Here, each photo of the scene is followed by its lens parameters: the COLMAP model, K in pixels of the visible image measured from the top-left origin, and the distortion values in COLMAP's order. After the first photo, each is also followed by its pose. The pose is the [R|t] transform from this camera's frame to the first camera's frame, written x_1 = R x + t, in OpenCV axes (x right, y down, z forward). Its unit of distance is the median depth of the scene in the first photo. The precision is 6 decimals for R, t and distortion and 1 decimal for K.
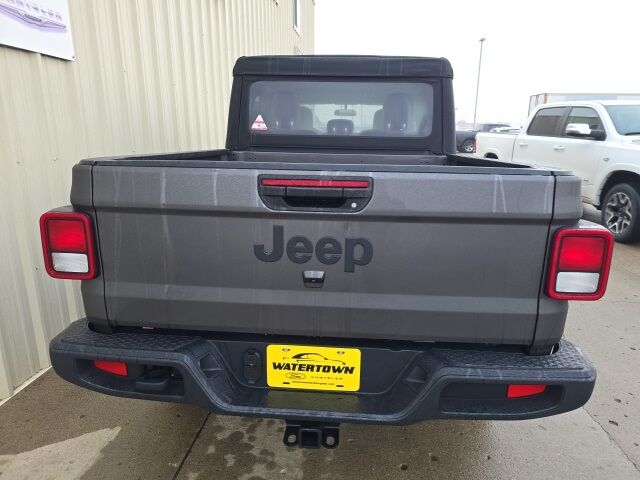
lens RADIAL K [[423.8, 0, 320.8], [0, 423.8, 241.1], [0, 0, 1]] dist [0.021247, -0.012075]
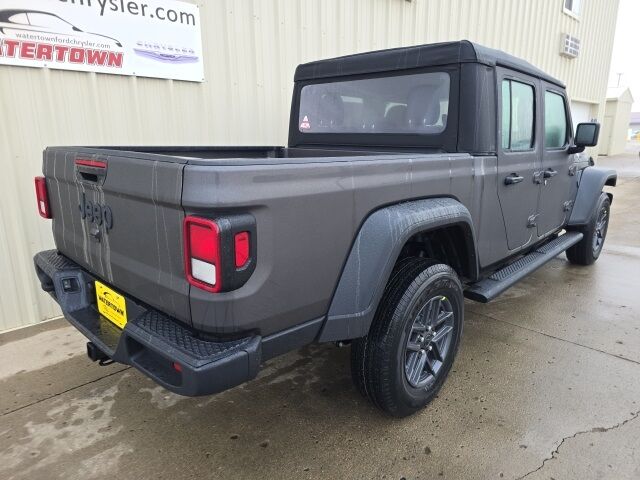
lens RADIAL K [[423.8, 0, 316.9], [0, 423.8, 240.7], [0, 0, 1]] dist [0.021247, -0.012075]
pose [[0.783257, 0.139316, -0.605887, 0.625356], [-0.144849, 0.988642, 0.040072, -0.023131], [0.604588, 0.056375, 0.794541, 0.161528]]
